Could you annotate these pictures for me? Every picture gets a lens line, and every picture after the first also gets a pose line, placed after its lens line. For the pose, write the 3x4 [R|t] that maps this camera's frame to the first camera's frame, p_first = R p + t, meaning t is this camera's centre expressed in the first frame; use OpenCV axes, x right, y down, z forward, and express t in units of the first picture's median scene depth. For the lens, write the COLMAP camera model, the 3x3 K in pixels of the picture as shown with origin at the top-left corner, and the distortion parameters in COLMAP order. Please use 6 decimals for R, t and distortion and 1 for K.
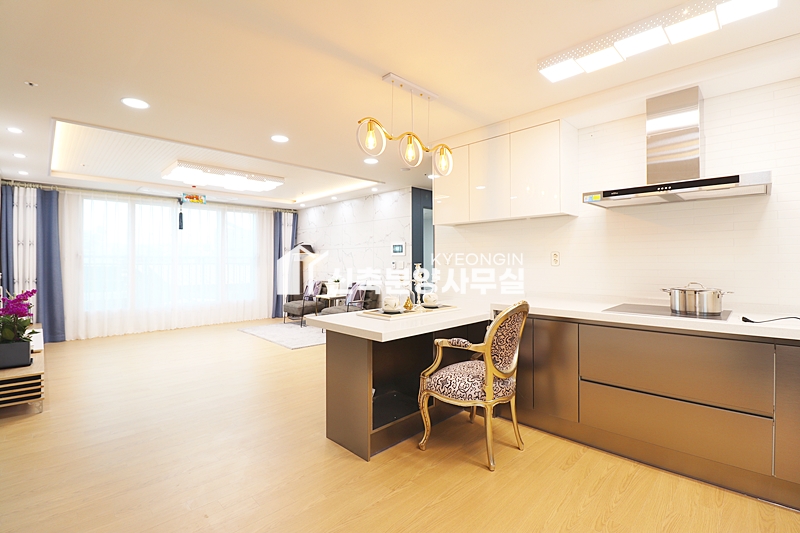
lens RADIAL K [[370.1, 0, 402.0], [0, 370.1, 260.4], [0, 0, 1]] dist [-0.011260, -0.006293]
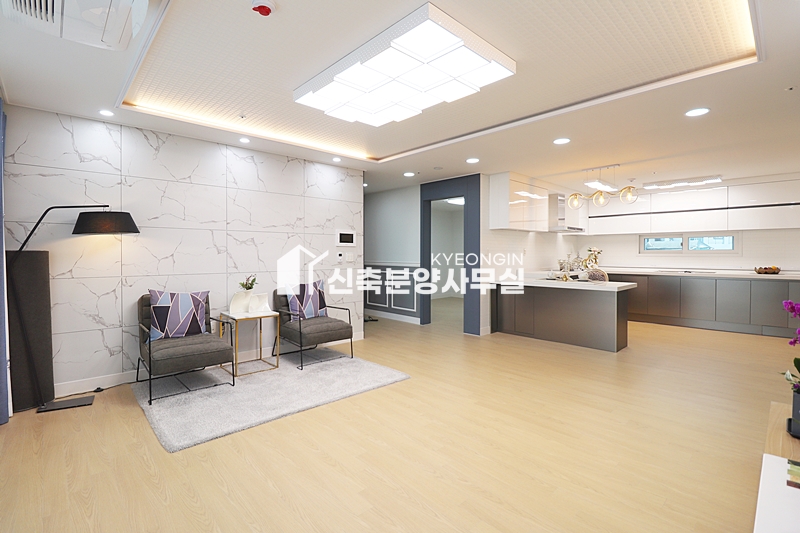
lens RADIAL K [[370.1, 0, 403.1], [0, 370.1, 259.6], [0, 0, 1]] dist [-0.011260, -0.006293]
pose [[0.014168, -0.007173, 0.999874, -1.051030], [0.002995, 0.999970, 0.007131, 0.014041], [-0.999895, 0.002894, 0.014189, 1.057937]]
